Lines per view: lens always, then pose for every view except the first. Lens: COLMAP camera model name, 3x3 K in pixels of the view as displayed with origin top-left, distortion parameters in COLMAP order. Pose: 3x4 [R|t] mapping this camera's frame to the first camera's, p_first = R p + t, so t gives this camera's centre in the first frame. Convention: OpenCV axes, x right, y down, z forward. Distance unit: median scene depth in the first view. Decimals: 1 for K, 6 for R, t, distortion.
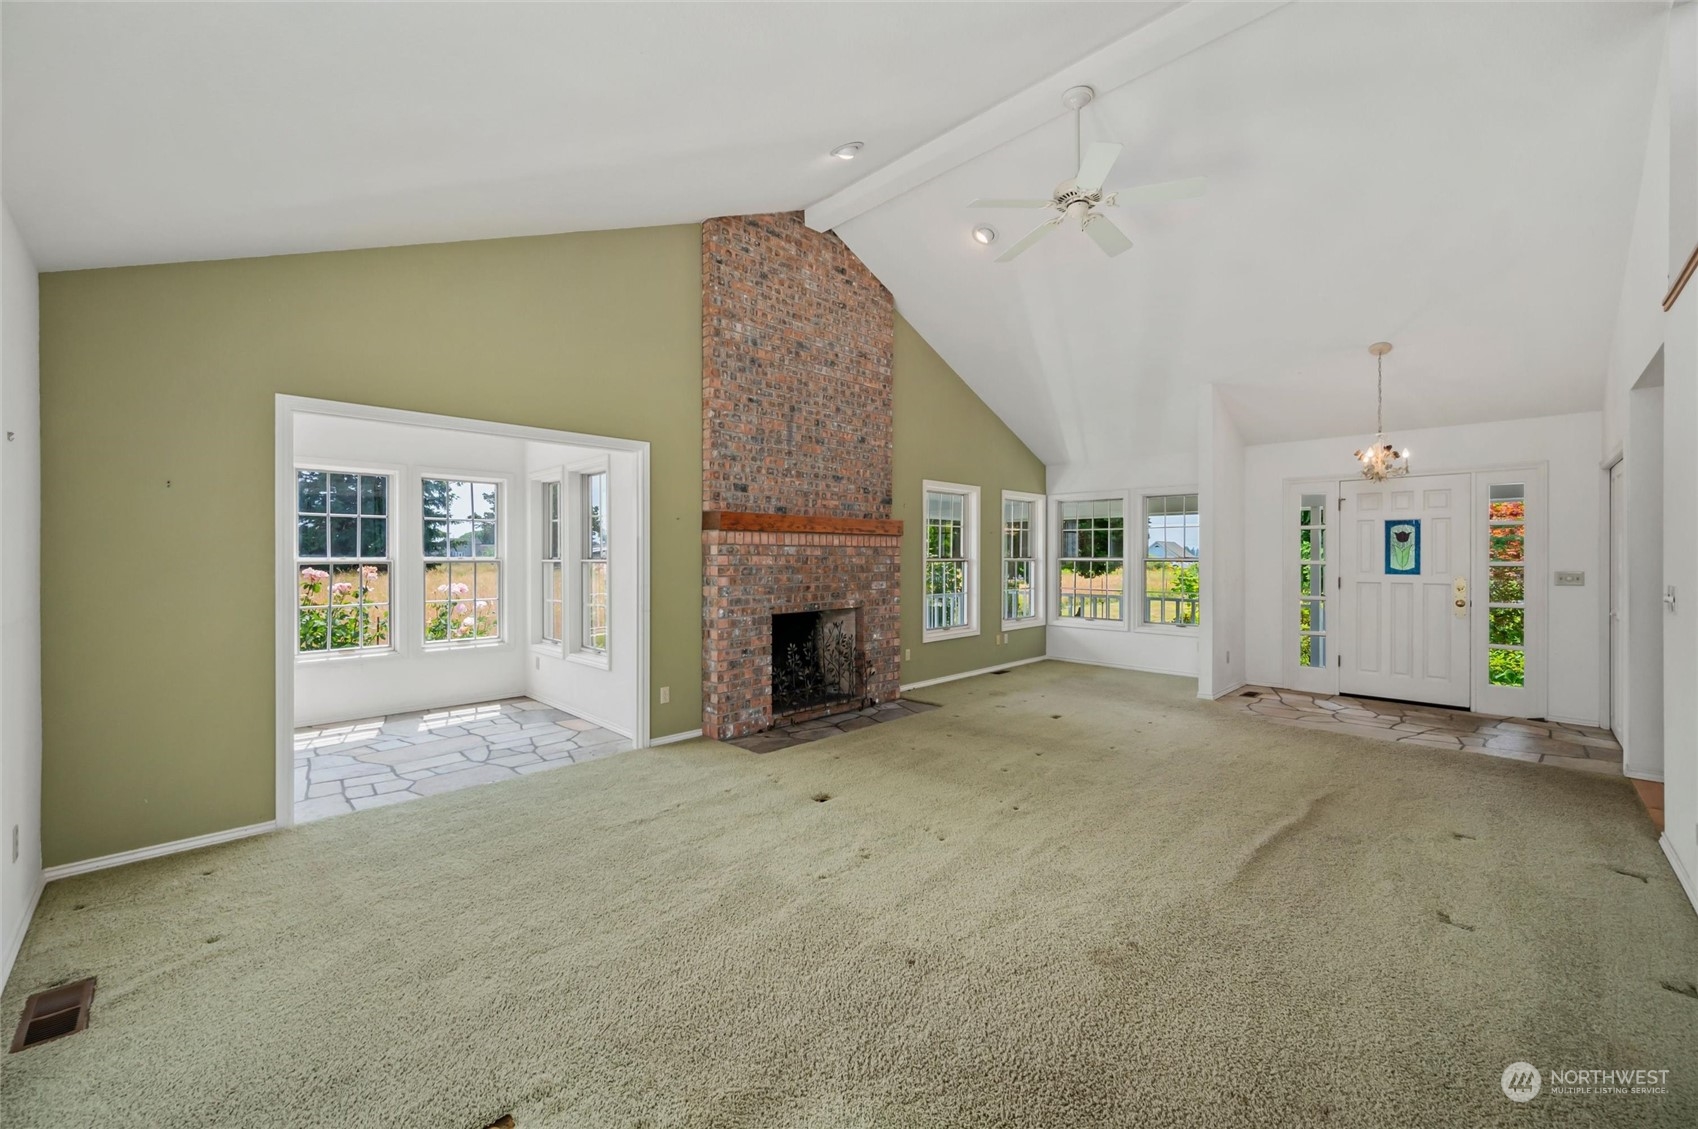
lens RADIAL K [[673.9, 0, 847.0], [0, 673.9, 558.3], [0, 0, 1]] dist [0.002689, 0.000114]
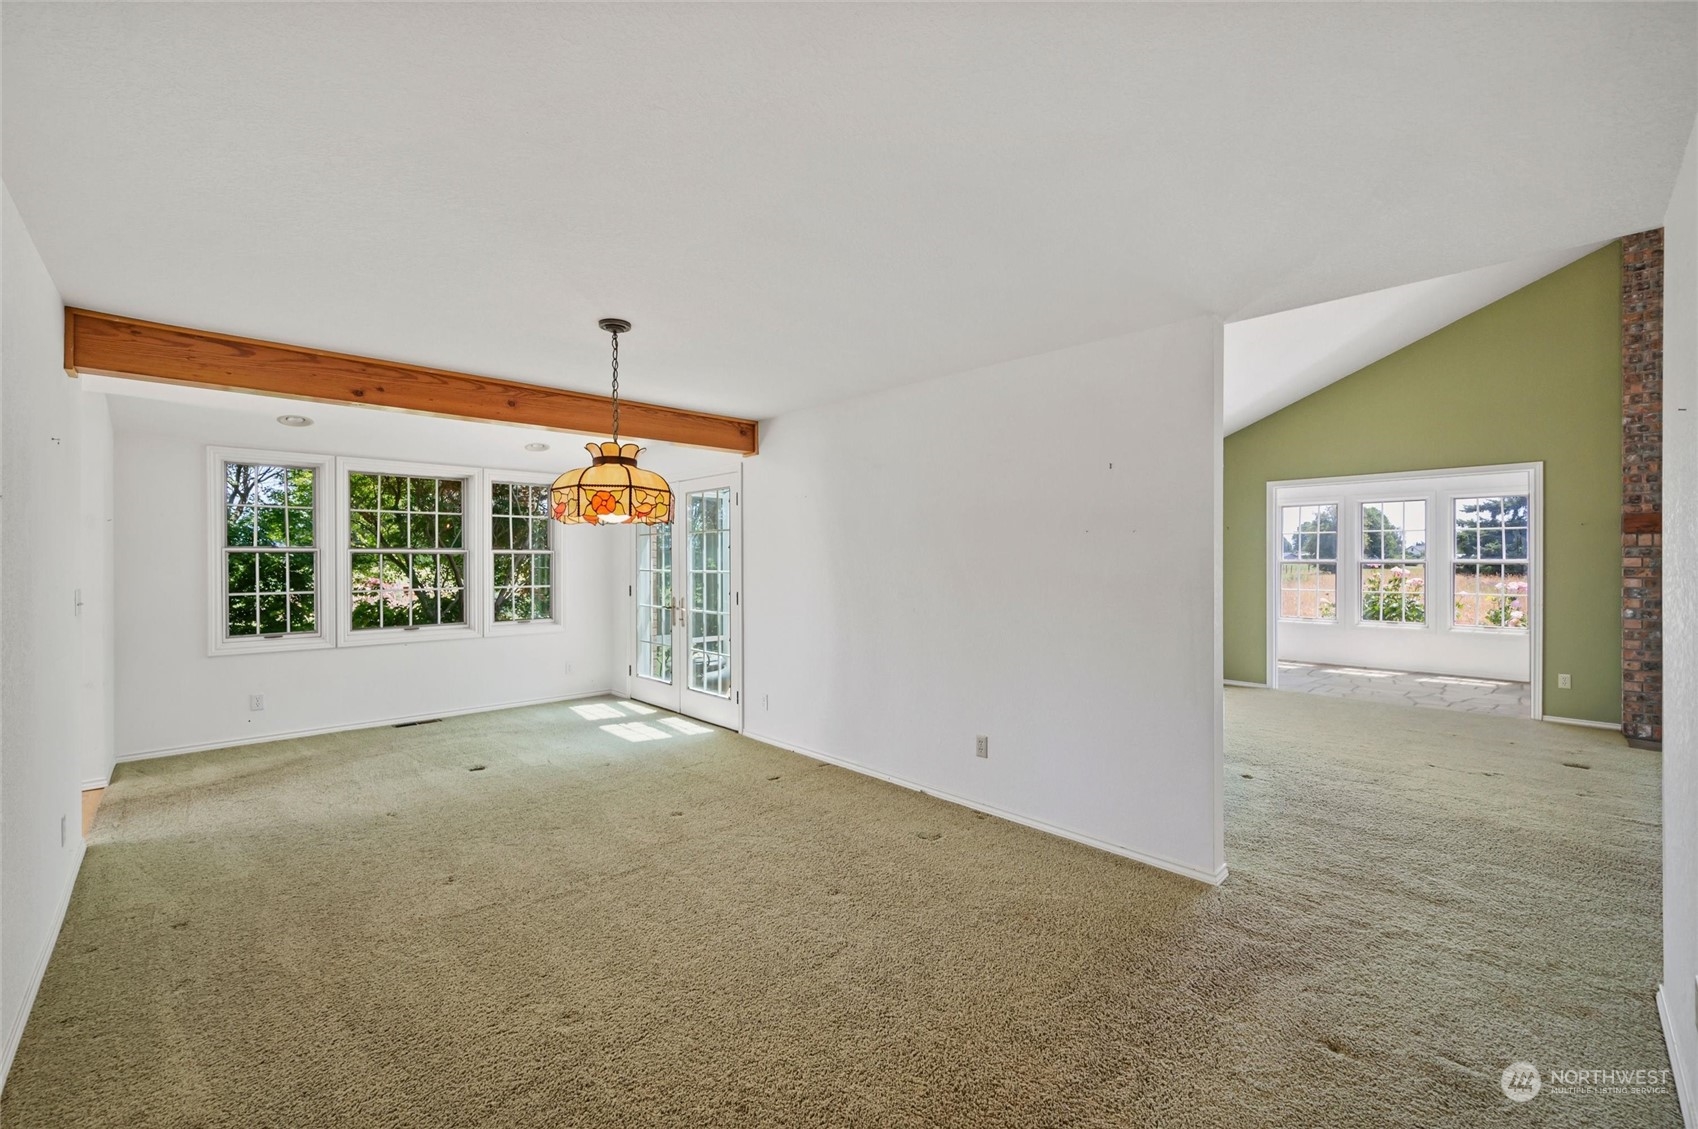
lens RADIAL K [[673.9, 0, 846.3], [0, 673.9, 562.3], [0, 0, 1]] dist [0.002689, 0.000114]
pose [[-0.028474, 0.005335, -0.999580, 0.876721], [-0.003525, 0.999979, 0.005438, 0.001729], [0.999588, 0.003679, -0.028455, -0.167887]]
